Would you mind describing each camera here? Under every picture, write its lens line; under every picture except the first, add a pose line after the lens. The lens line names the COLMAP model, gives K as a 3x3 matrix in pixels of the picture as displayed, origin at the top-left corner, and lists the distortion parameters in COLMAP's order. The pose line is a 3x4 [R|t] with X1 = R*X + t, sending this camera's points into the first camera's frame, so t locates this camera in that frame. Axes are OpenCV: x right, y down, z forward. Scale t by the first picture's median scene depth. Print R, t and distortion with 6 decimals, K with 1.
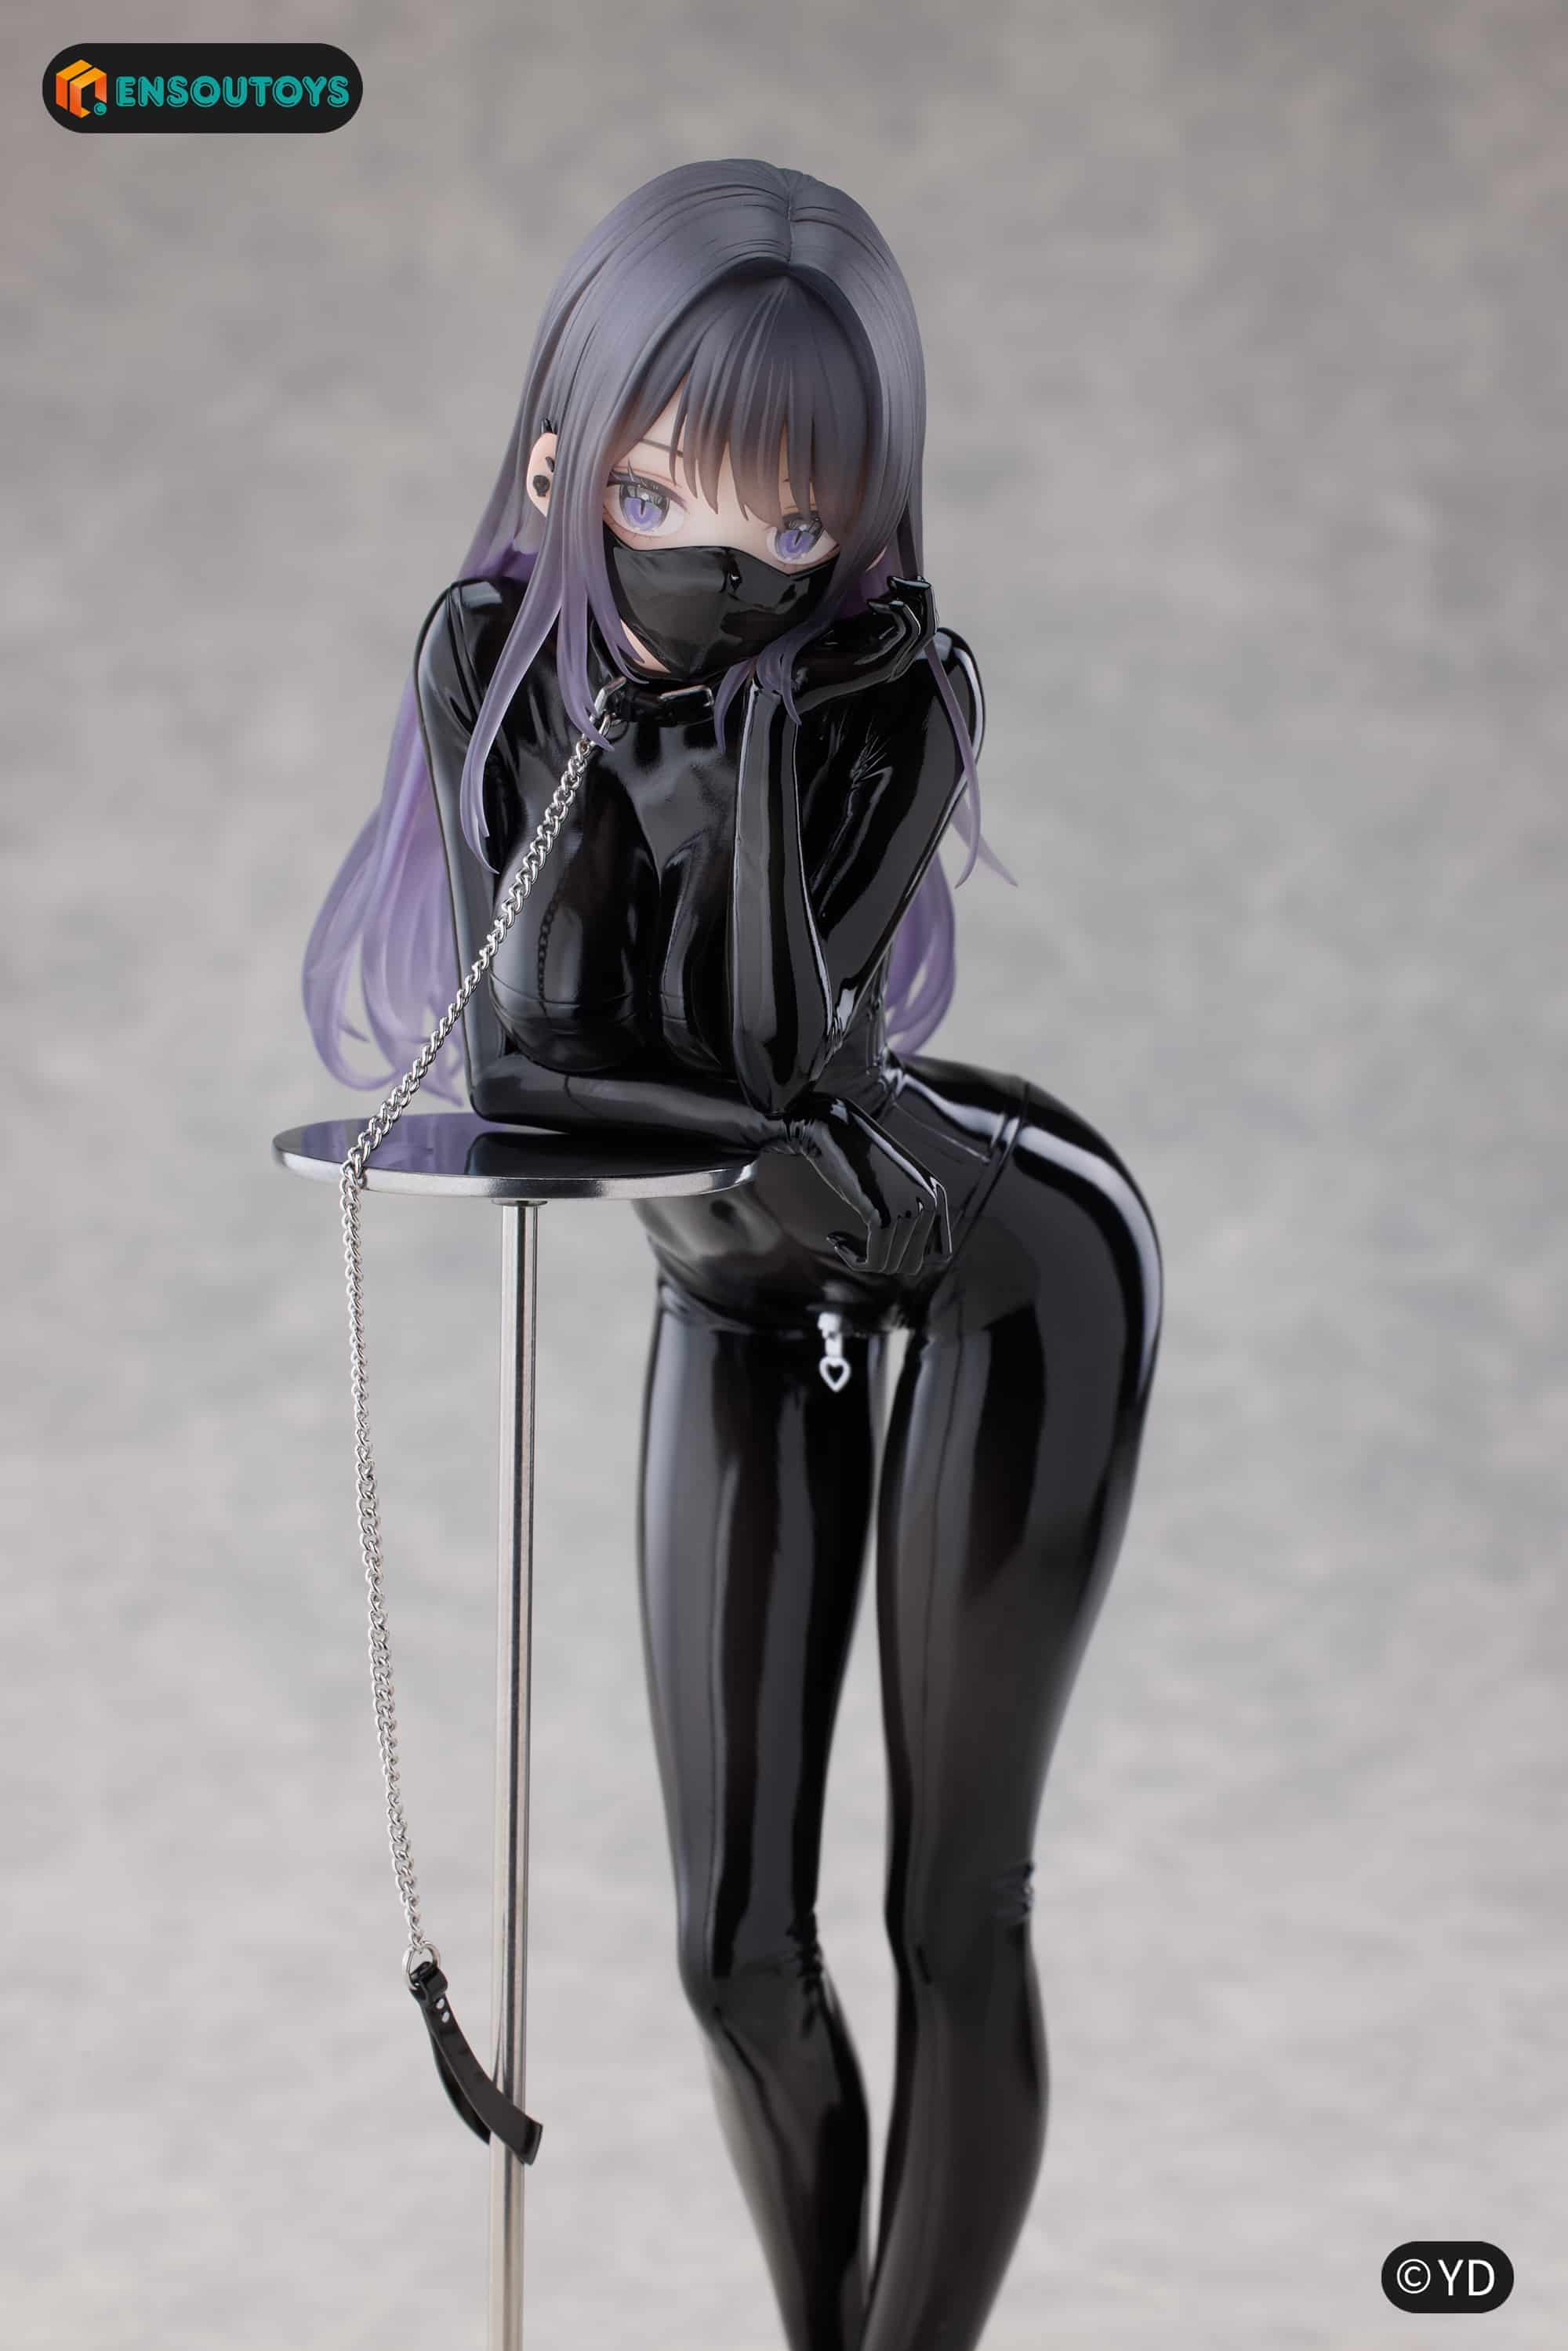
lens RADIAL K [[6980.0, 0, 803.8], [0, 6980.0, 1203.0], [0, 0, 1]] dist [0.222571, 0.830015]
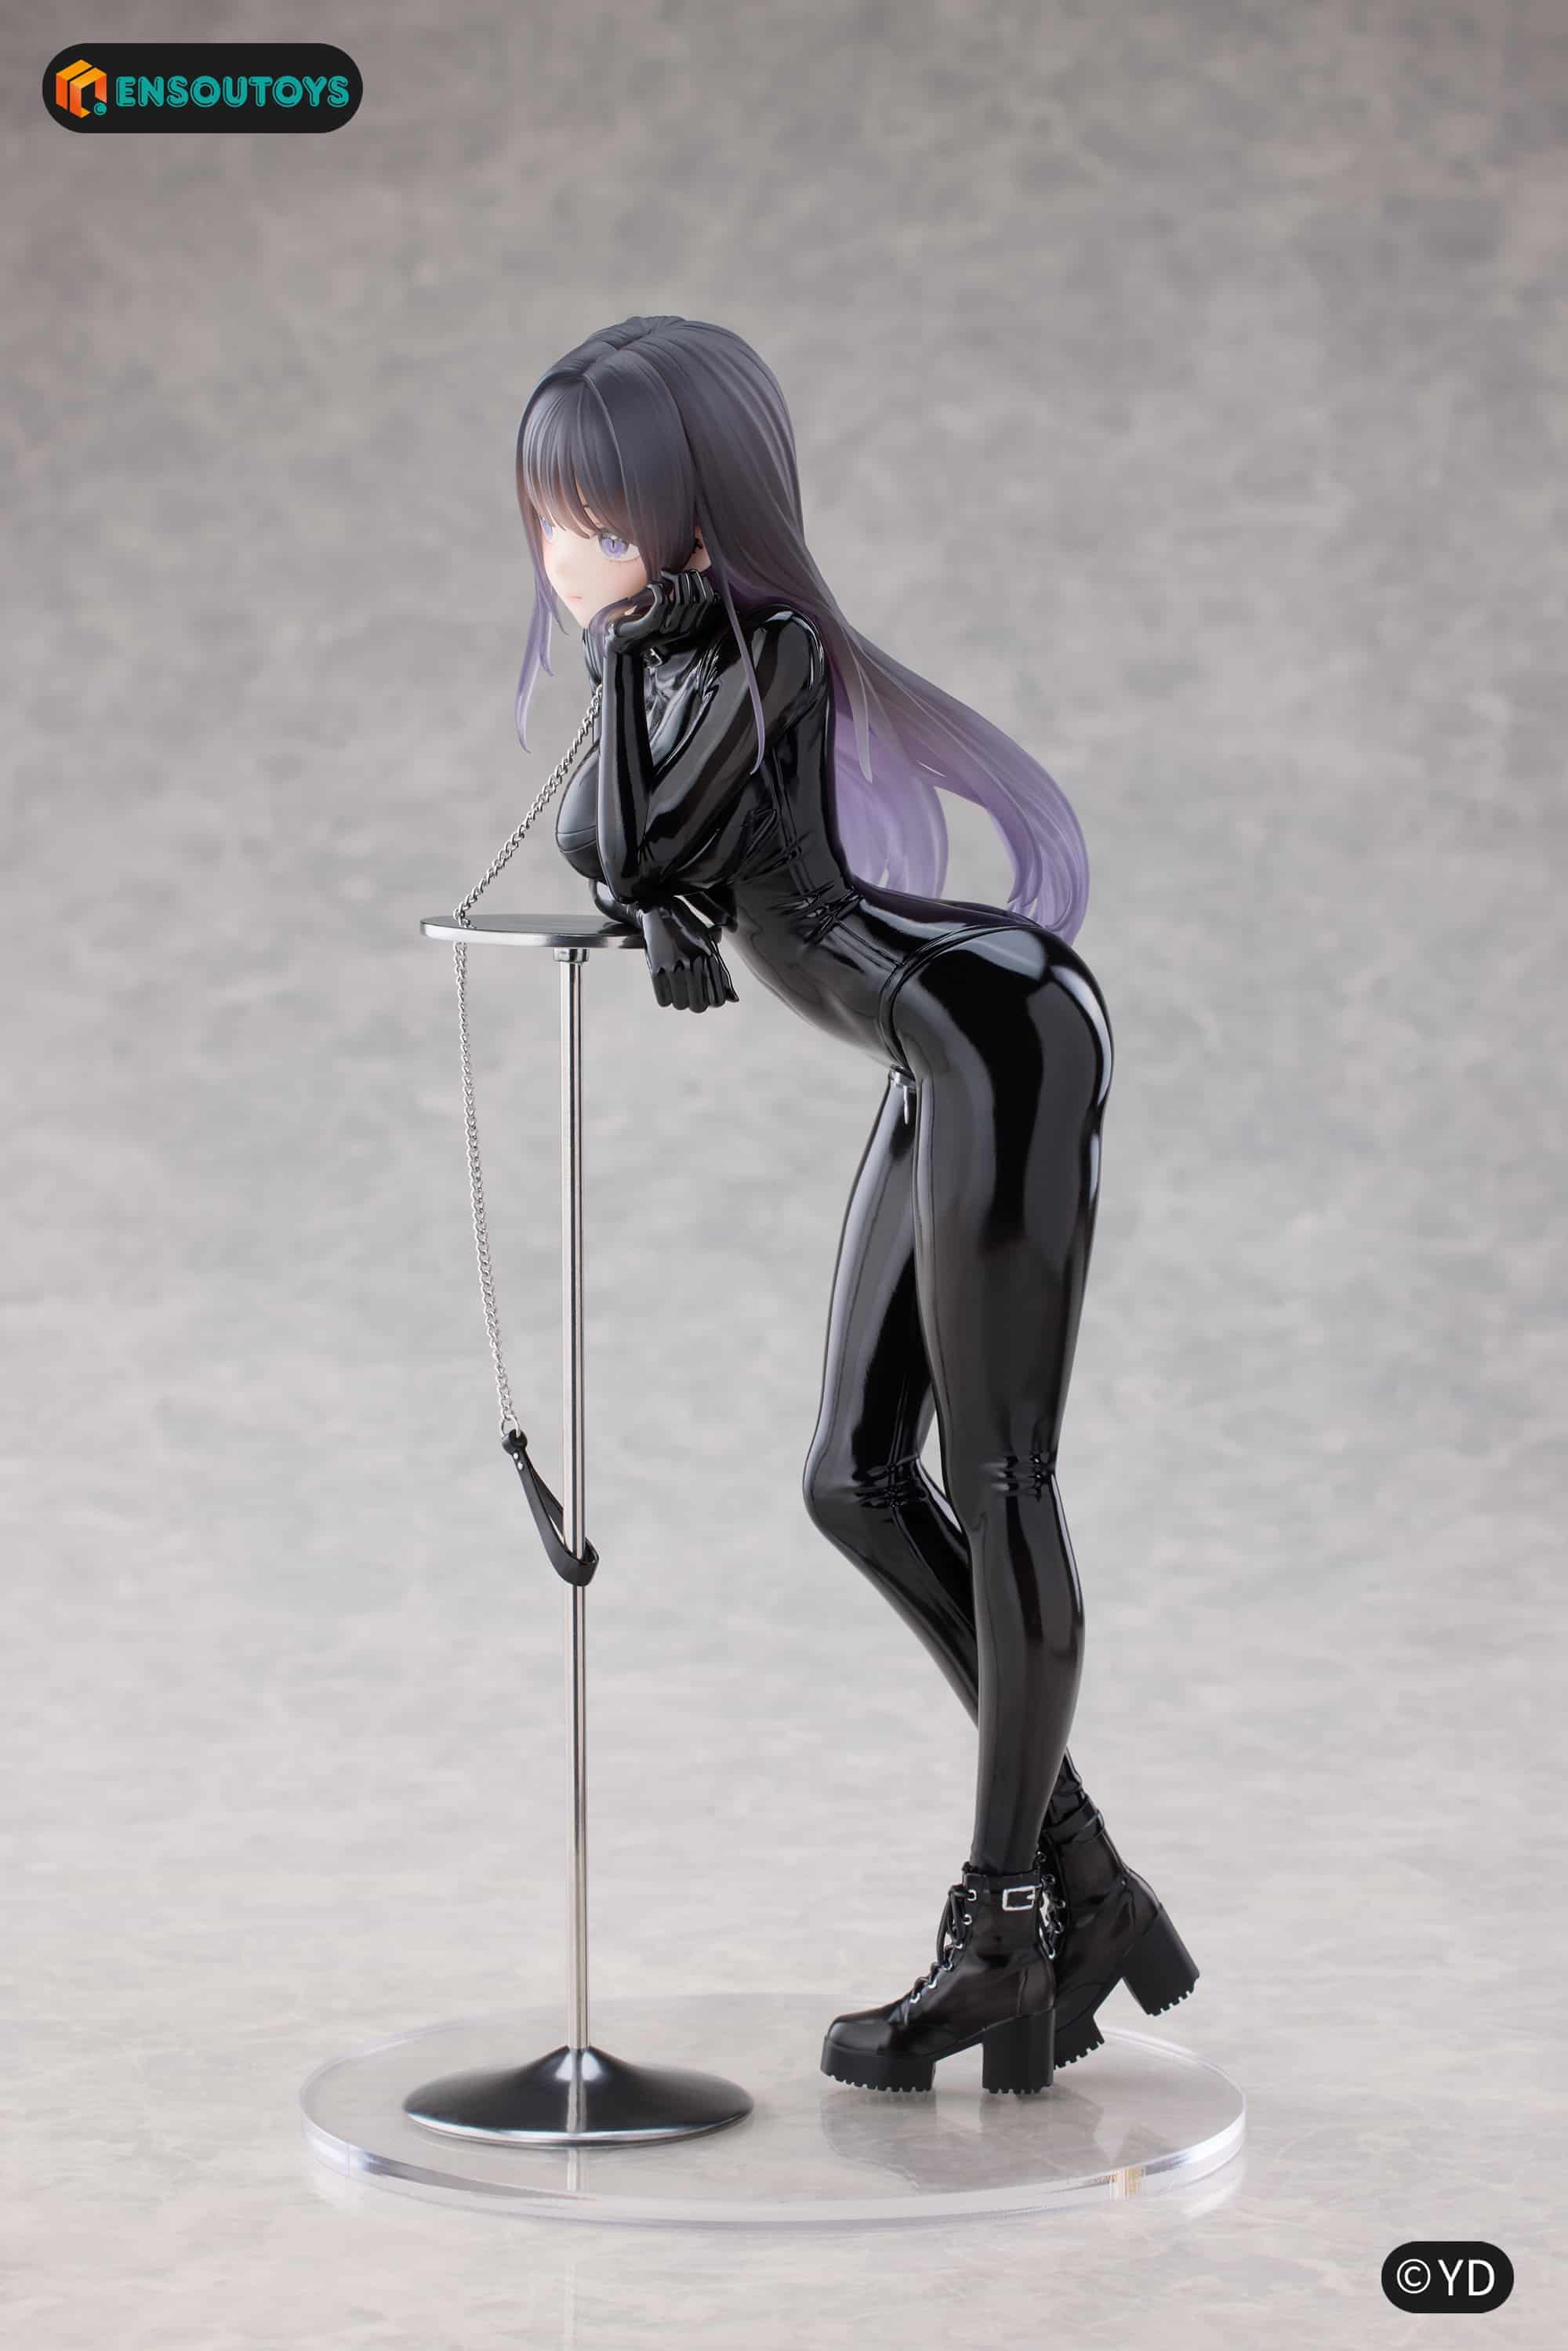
lens RADIAL K [[6793.9, 0, 789.7], [0, 6793.9, 1172.1], [0, 0, 1]] dist [0.251172, 0.212559]
pose [[0.995940, 0.001966, -0.090000, 0.109916], [-0.007404, 0.998163, -0.060139, 0.100866], [0.089716, 0.060561, 0.994124, -0.403766]]
